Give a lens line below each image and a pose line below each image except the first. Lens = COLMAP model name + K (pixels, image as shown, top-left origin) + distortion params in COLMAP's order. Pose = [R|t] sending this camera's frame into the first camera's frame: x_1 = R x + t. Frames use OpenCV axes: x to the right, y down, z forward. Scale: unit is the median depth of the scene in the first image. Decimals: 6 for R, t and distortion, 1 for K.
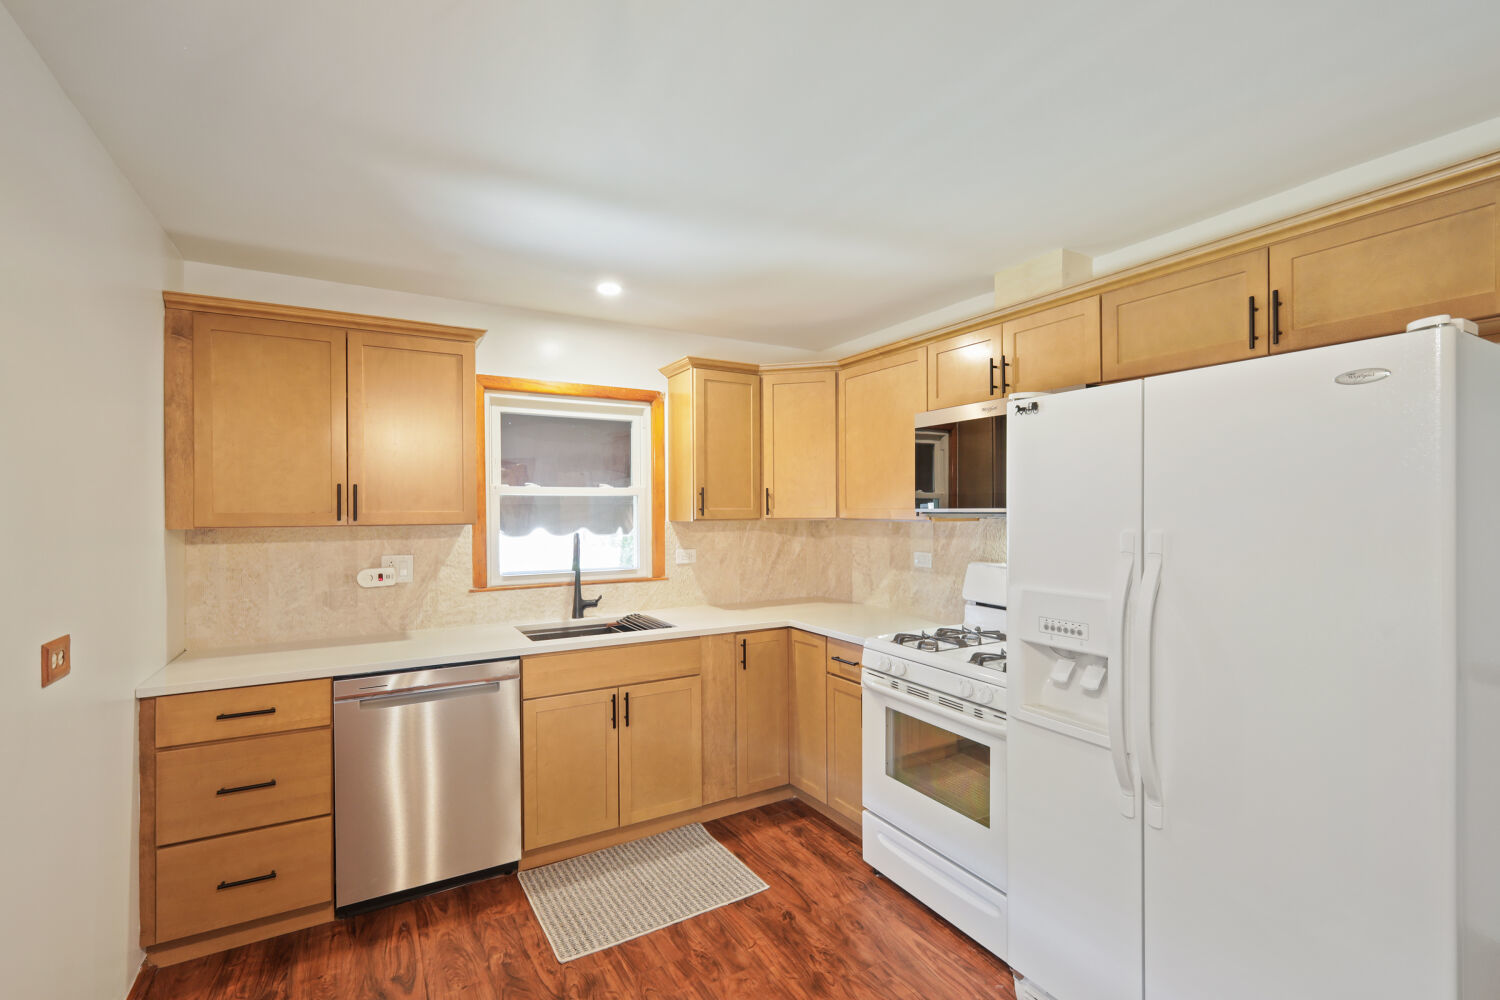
lens RADIAL K [[653.4, 0, 746.8], [0, 653.4, 510.6], [0, 0, 1]] dist [-0.002000, 0.000397]
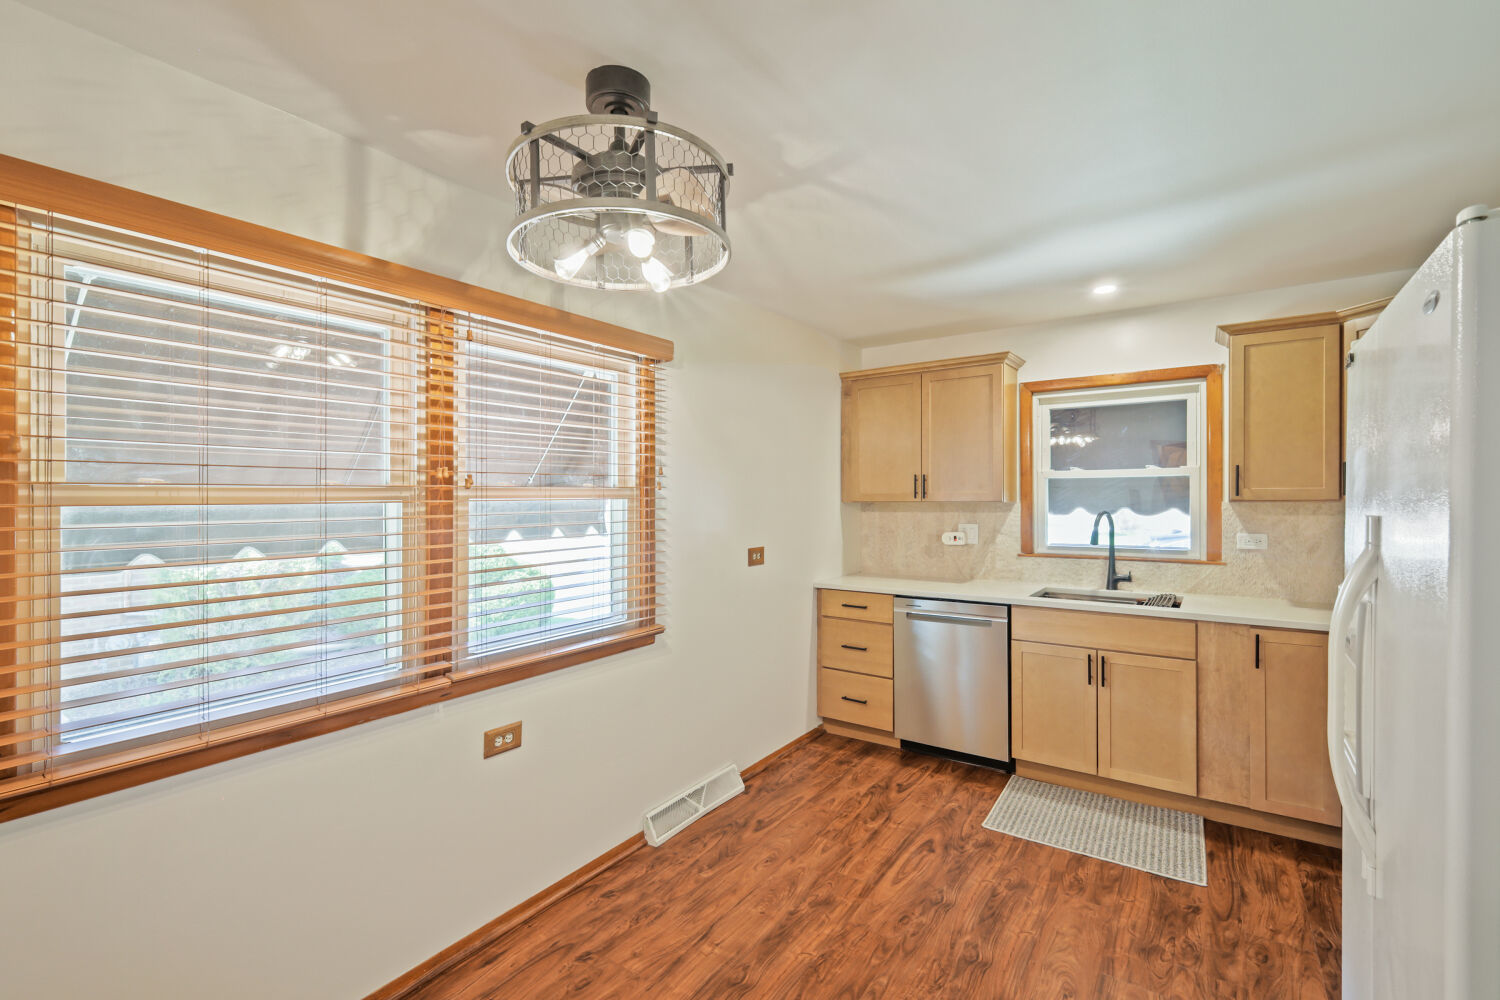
lens RADIAL K [[653.4, 0, 761.8], [0, 653.4, 491.8], [0, 0, 1]] dist [-0.002000, 0.000397]
pose [[0.431130, -0.002278, -0.902287, 0.547273], [0.003885, 0.999992, -0.000668, -0.000528], [0.902281, -0.003217, 0.431136, 0.005069]]
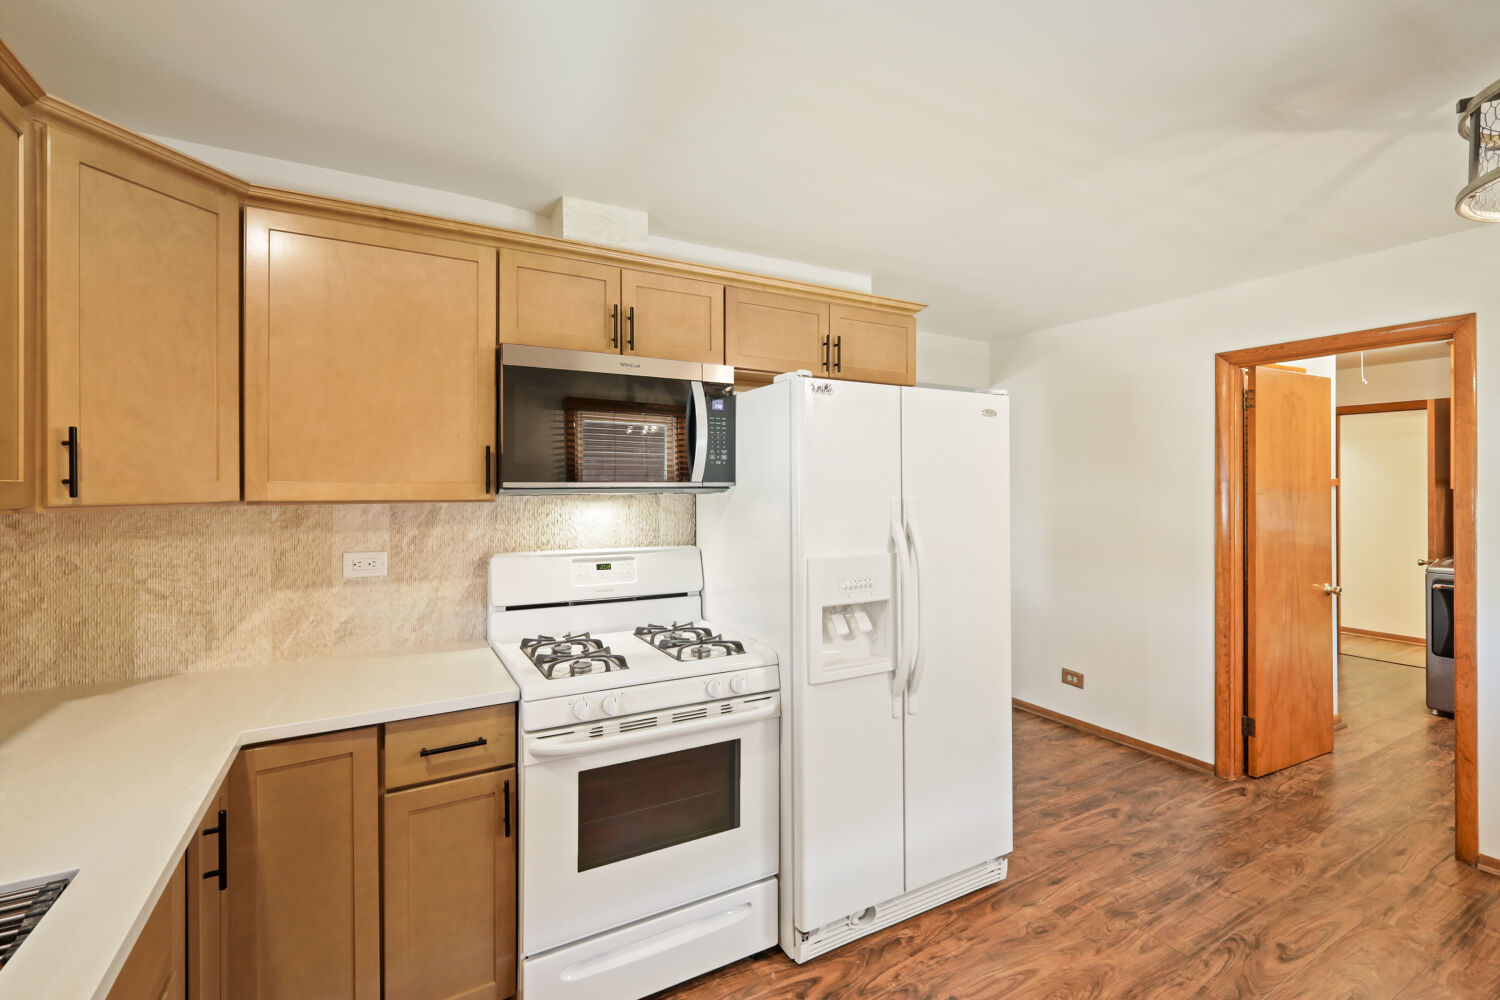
lens RADIAL K [[653.4, 0, 761.6], [0, 653.4, 491.9], [0, 0, 1]] dist [-0.002000, 0.000397]
pose [[0.012101, -0.003956, 0.999919, -0.497970], [0.006495, 0.999971, 0.003878, 0.006981], [-0.999906, 0.006447, 0.012126, 0.855748]]
